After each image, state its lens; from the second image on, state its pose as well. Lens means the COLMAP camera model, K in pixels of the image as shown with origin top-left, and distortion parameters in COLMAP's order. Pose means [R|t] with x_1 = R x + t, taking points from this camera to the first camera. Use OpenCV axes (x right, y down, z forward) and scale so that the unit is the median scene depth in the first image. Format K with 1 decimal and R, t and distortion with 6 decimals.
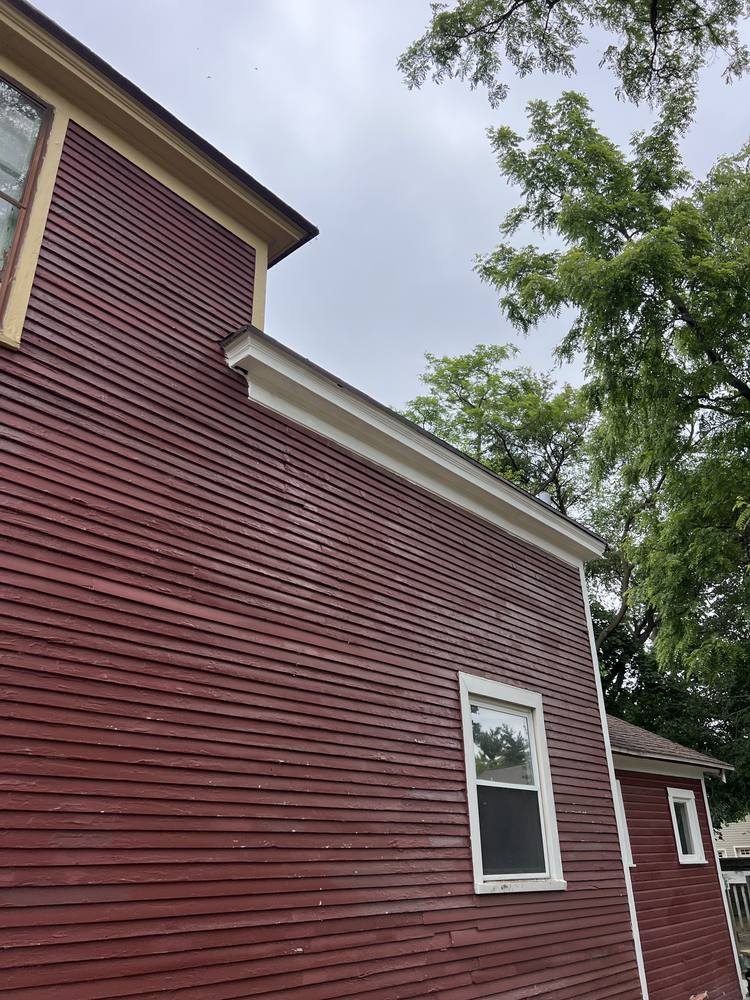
lens RADIAL K [[763.7, 0, 389.4], [0, 763.7, 477.4], [0, 0, 1]] dist [0.051647, -0.060536]
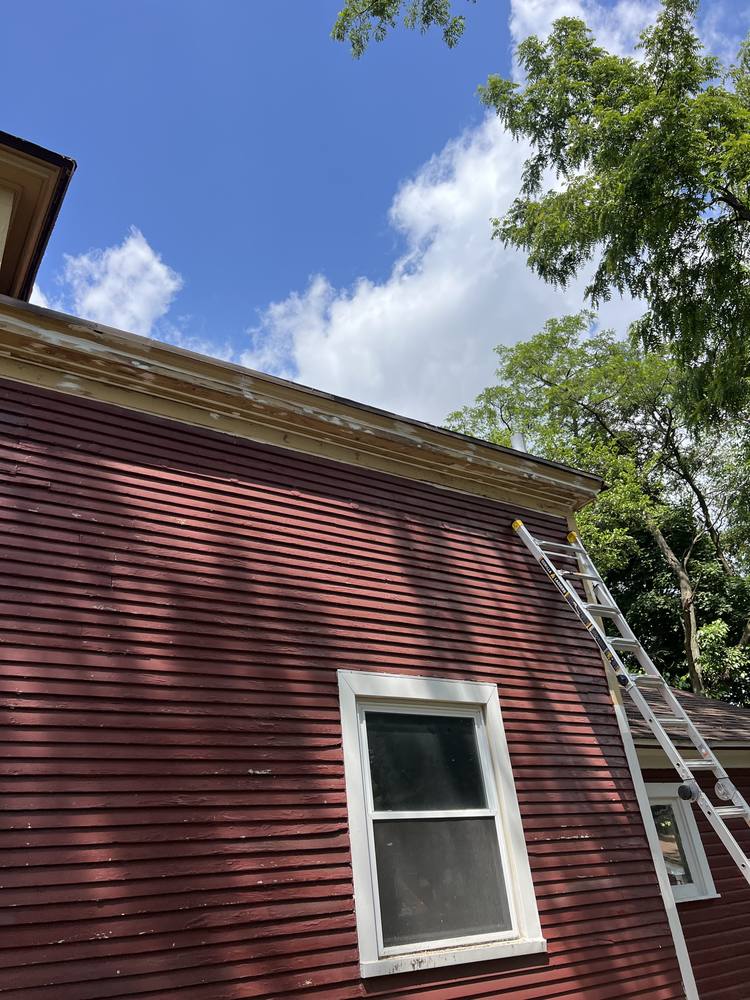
lens RADIAL K [[765.6, 0, 396.9], [0, 765.6, 459.9], [0, 0, 1]] dist [0.069364, -0.062483]
pose [[0.959715, -0.207948, -0.188958, 0.123917], [0.196106, 0.977350, -0.079553, 0.044164], [0.201221, 0.039292, 0.978757, 0.092112]]
